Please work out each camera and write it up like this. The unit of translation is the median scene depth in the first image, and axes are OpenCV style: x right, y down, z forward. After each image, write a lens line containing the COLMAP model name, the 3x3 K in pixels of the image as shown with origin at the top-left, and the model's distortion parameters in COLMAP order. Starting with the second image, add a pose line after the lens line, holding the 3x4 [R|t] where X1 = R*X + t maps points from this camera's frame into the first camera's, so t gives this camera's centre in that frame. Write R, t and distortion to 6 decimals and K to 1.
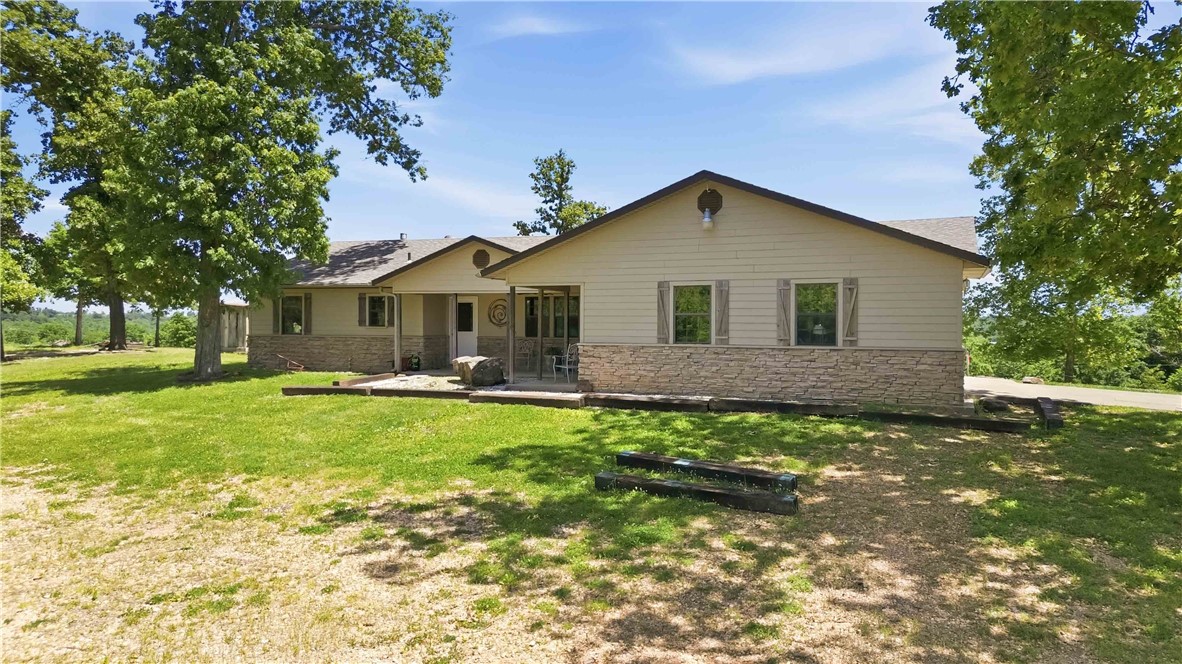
lens RADIAL K [[905.4, 0, 591.0], [0, 905.4, 332.0], [0, 0, 1]] dist [0.004098, -0.000267]
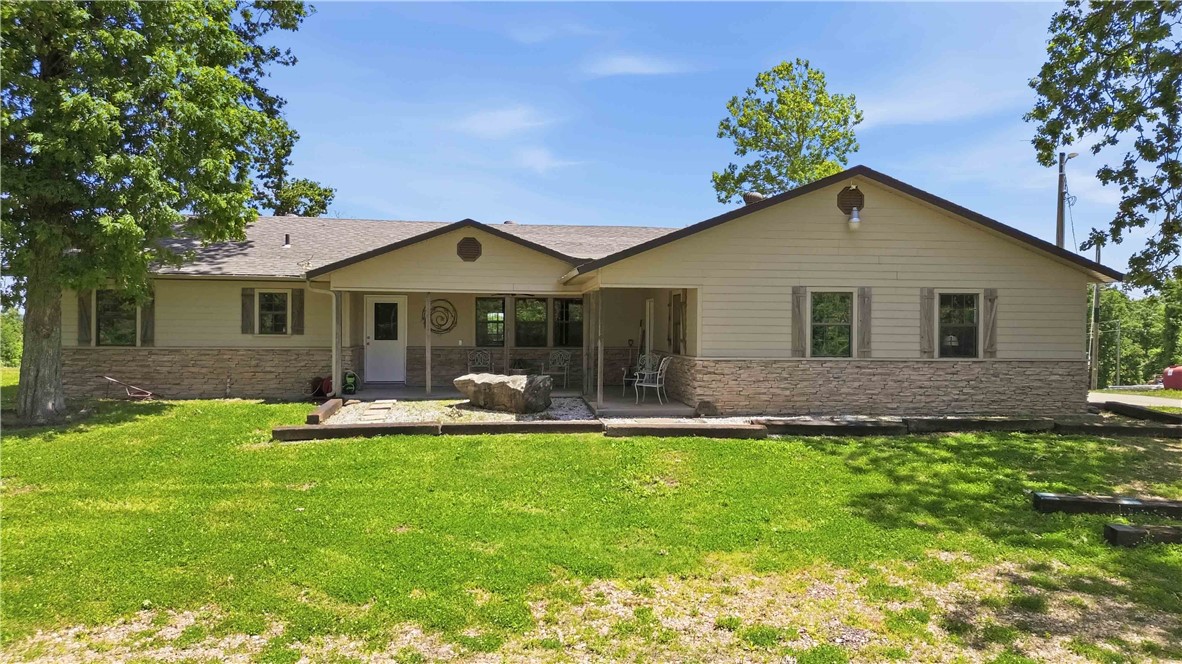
lens RADIAL K [[905.4, 0, 591.0], [0, 905.4, 332.0], [0, 0, 1]] dist [0.004098, -0.000267]
pose [[0.862379, -0.003523, 0.506251, -0.550715], [0.000648, 0.999983, 0.005857, -0.017271], [-0.506263, -0.004723, 0.862366, 0.348648]]
